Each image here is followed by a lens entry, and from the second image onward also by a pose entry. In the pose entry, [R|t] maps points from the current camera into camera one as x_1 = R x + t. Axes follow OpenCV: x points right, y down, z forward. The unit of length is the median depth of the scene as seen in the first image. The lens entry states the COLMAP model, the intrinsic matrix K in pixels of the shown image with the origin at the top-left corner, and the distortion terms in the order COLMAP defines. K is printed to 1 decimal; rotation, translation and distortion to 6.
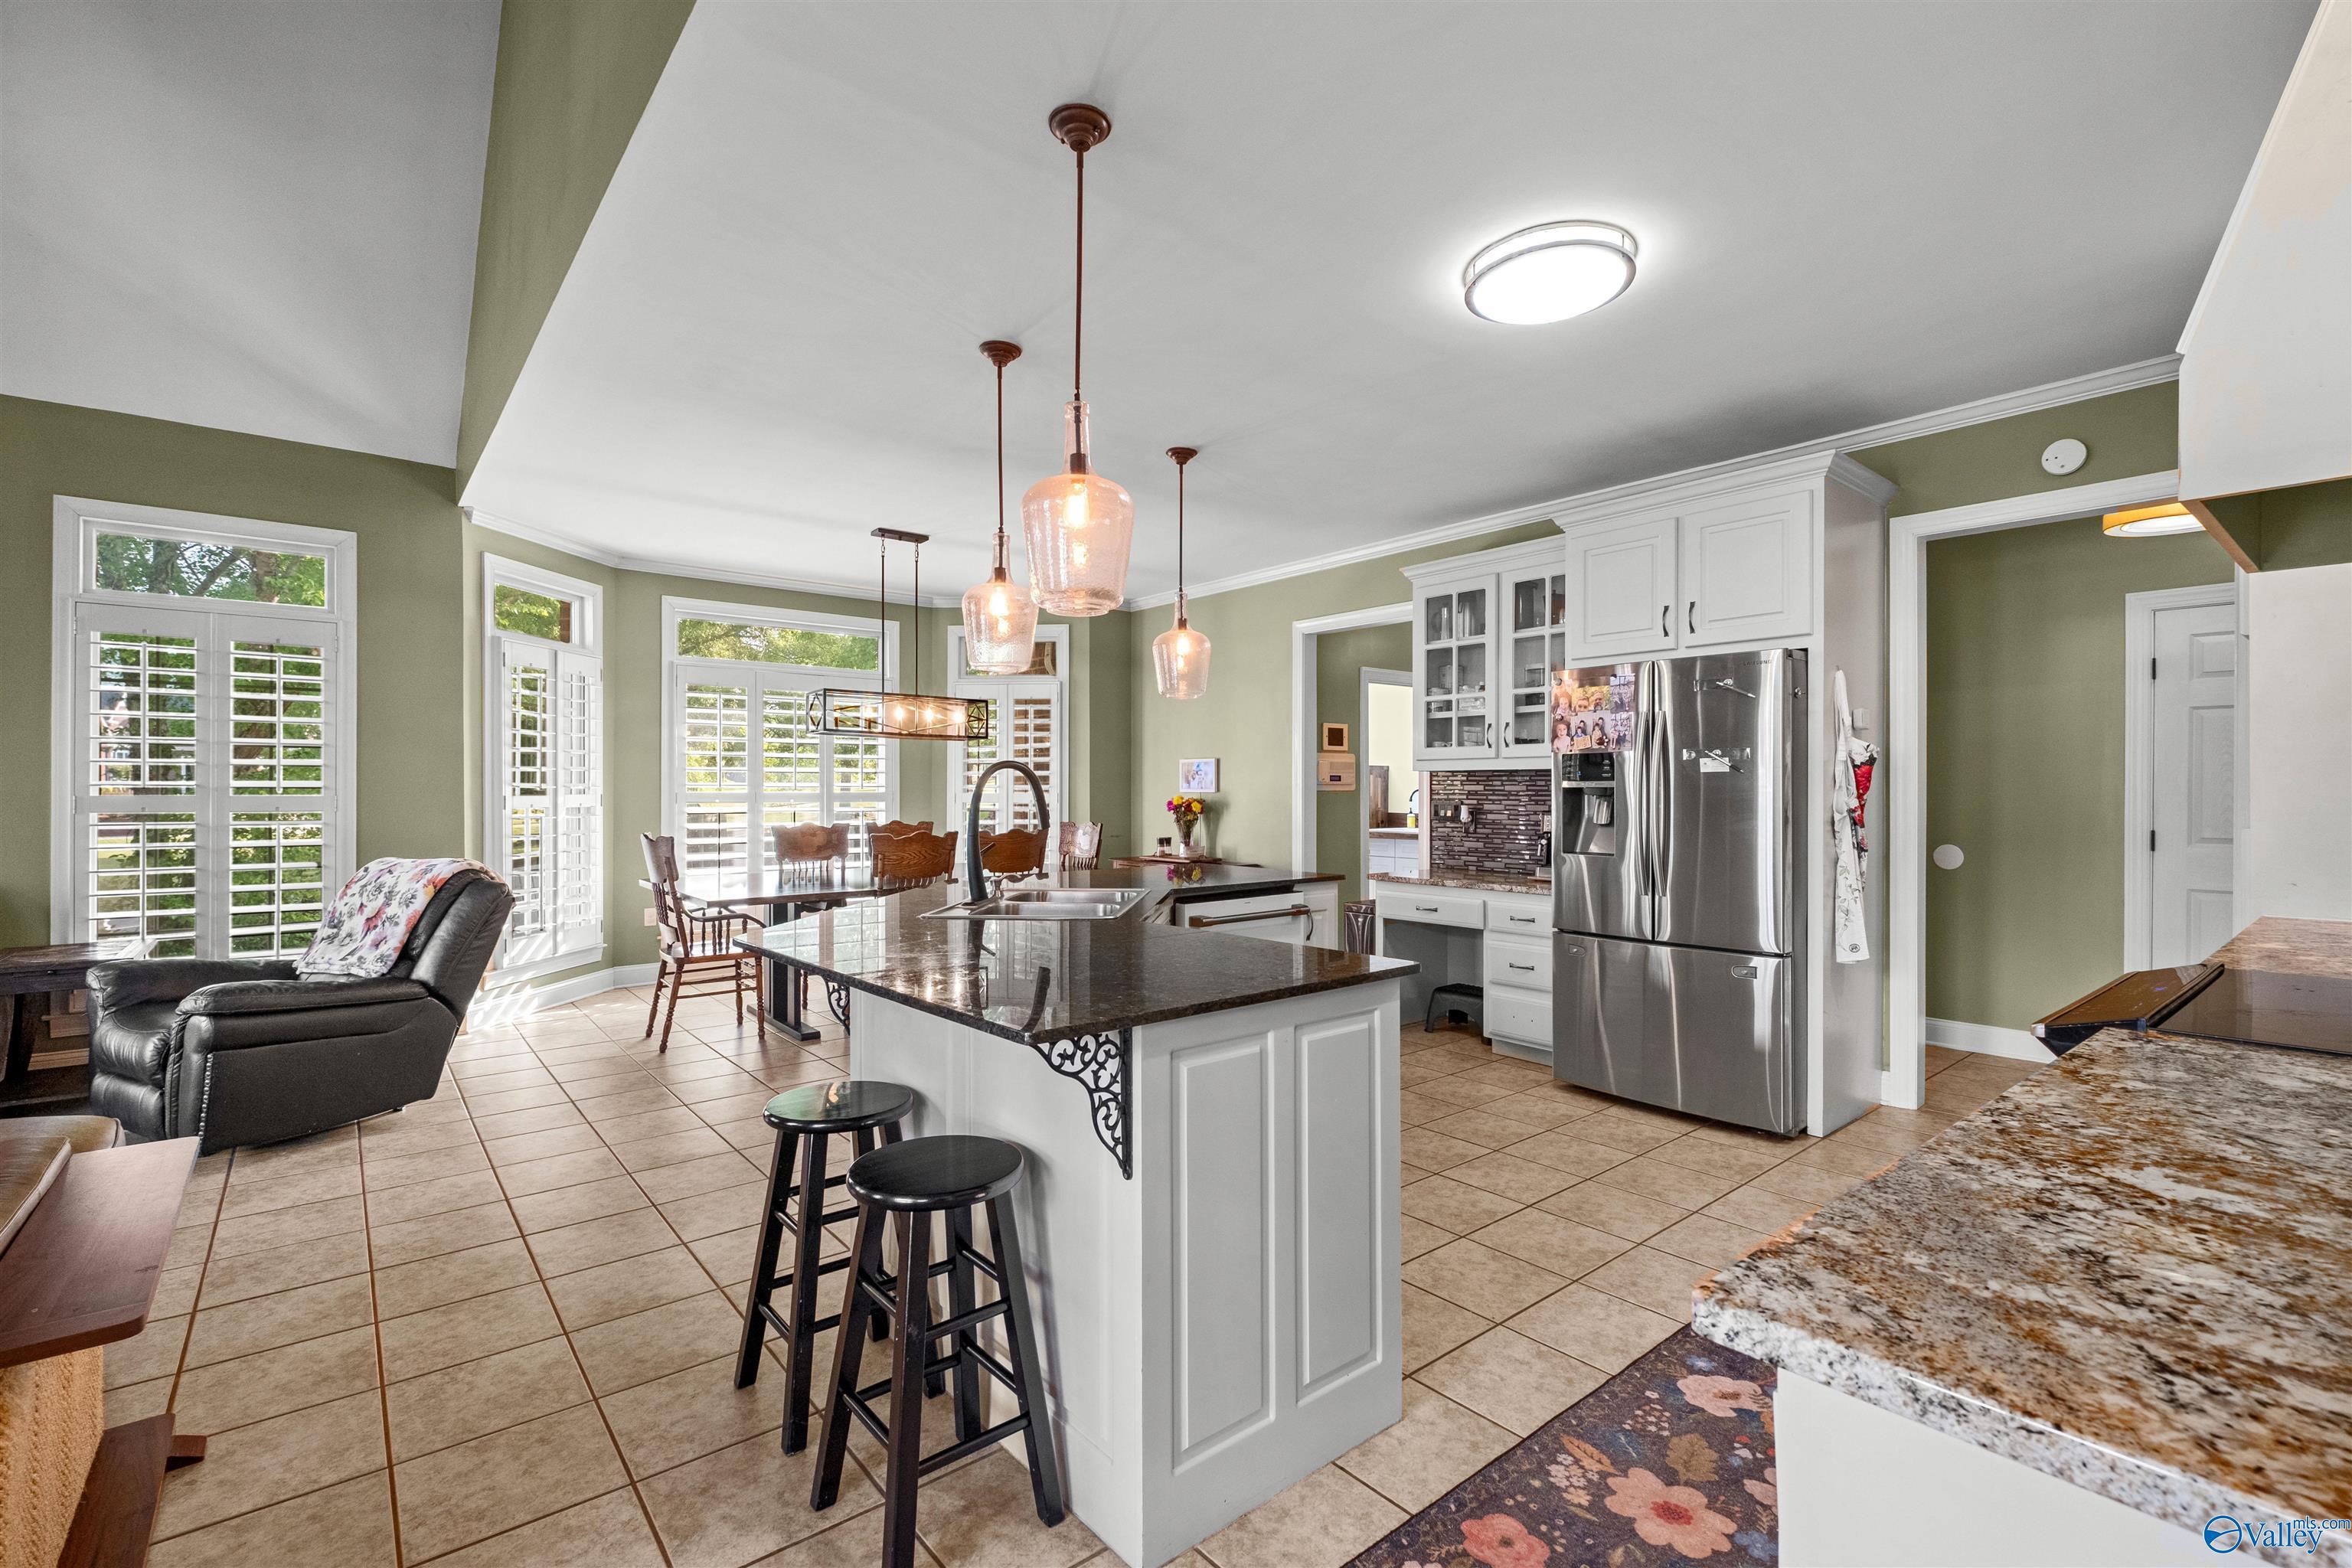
lens RADIAL K [[1036.0, 0, 1176.3], [0, 1036.0, 786.4], [0, 0, 1]] dist [0.008070, -0.005301]
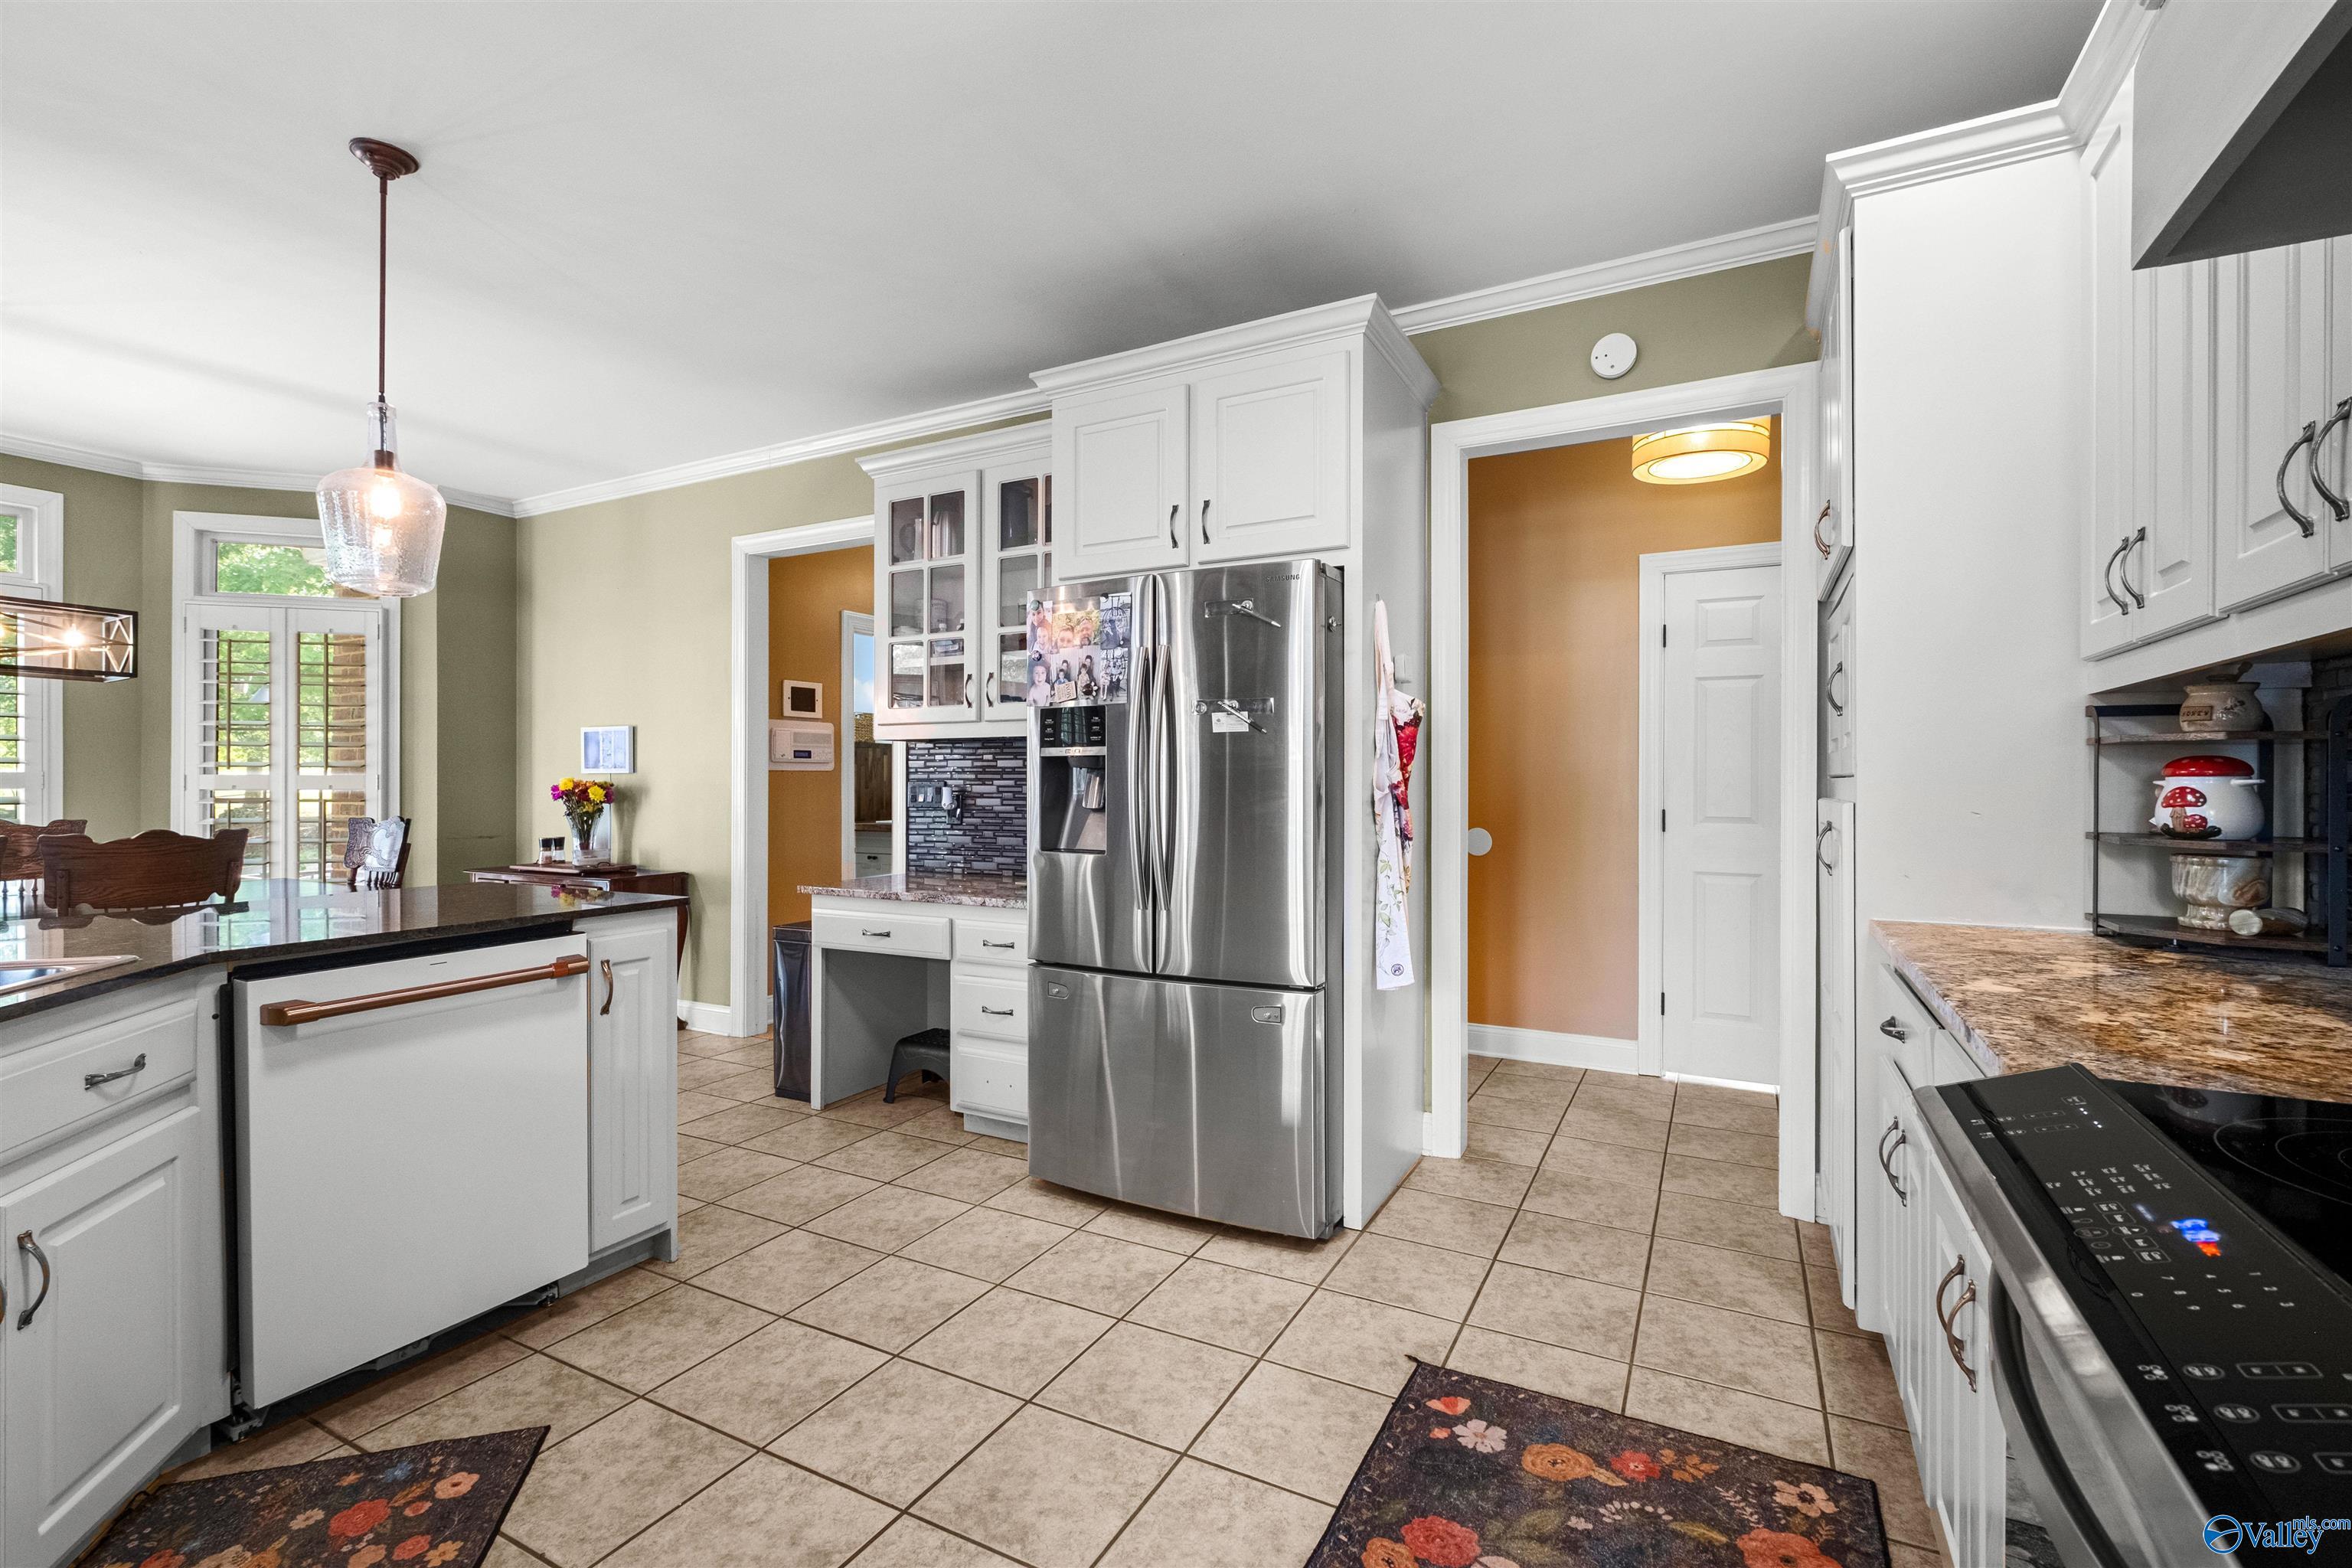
lens RADIAL K [[1036.0, 0, 1182.9], [0, 1036.0, 770.7], [0, 0, 1]] dist [0.008070, -0.005301]
pose [[0.923008, 0.003430, 0.384765, 0.186672], [-0.000667, 0.999973, -0.007314, 0.014897], [-0.384780, 0.006494, 0.922986, 0.310652]]
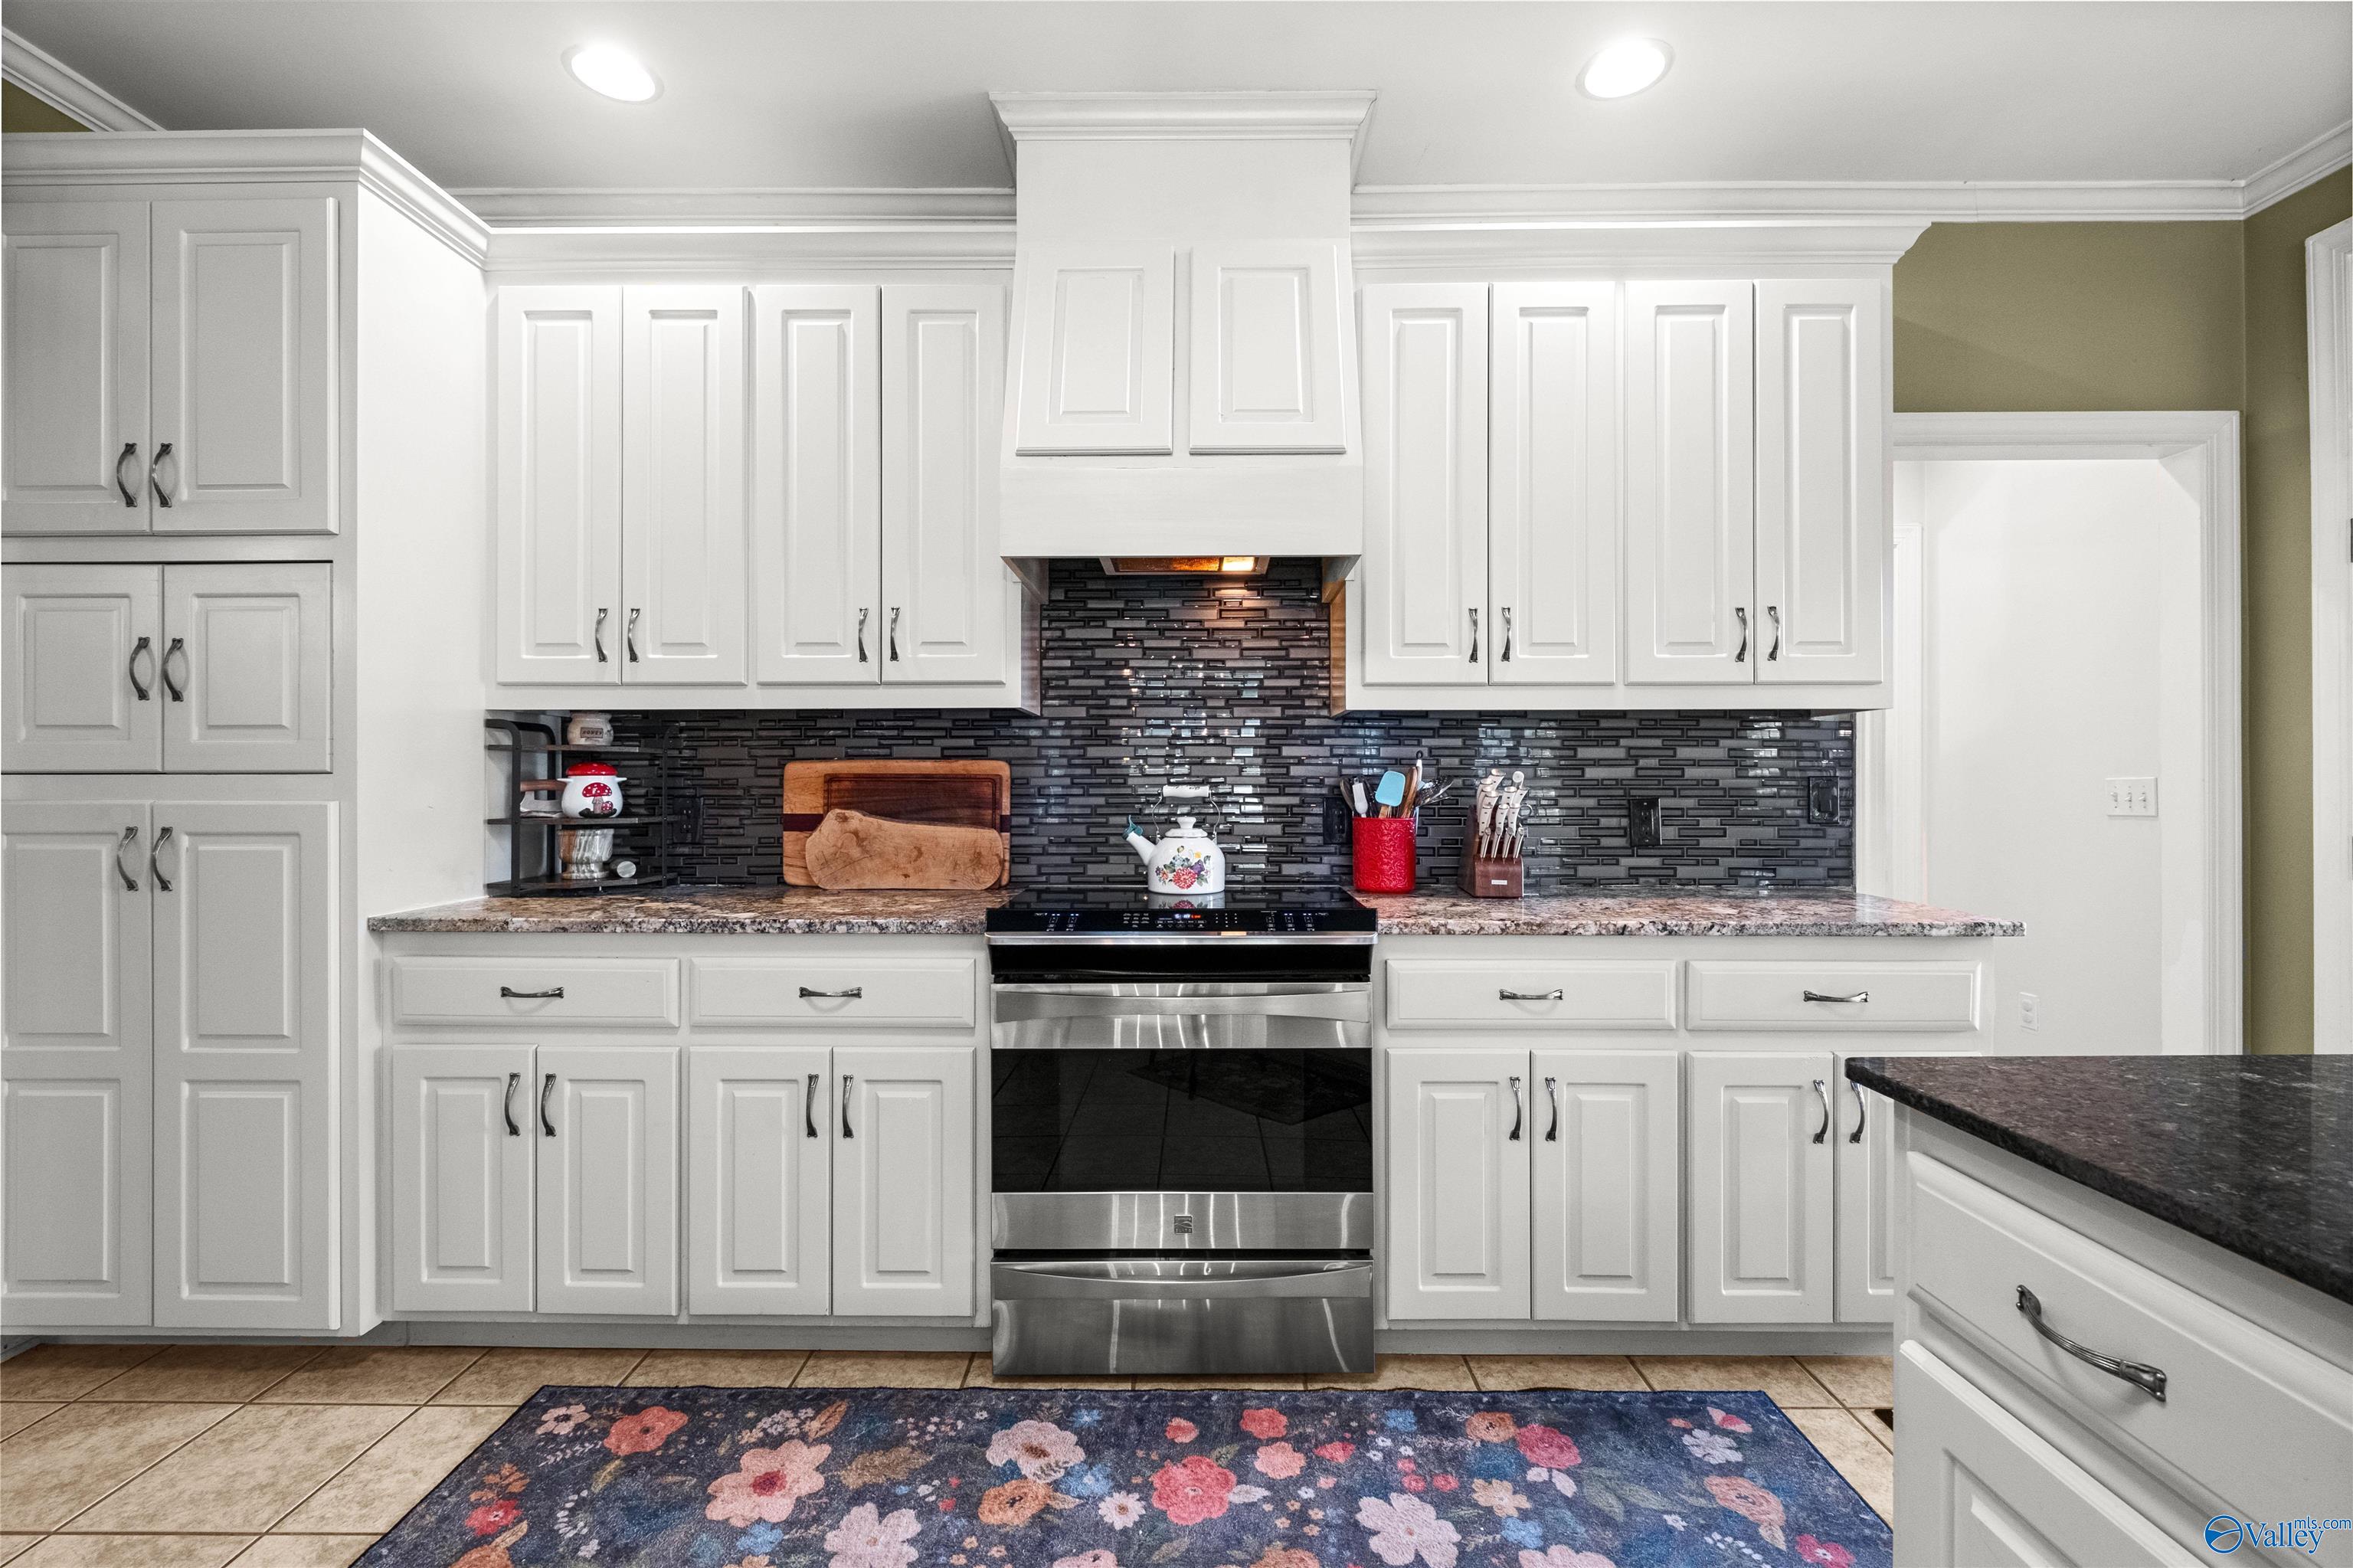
lens RADIAL K [[1036.5, 0, 1186.6], [0, 1036.5, 771.6], [0, 0, 1]] dist [0.008070, -0.005301]
pose [[-0.772246, 0.005574, 0.635299, 0.071968], [0.000625, 0.999968, -0.008014, 0.016669], [-0.635323, -0.005792, -0.772225, 0.755249]]
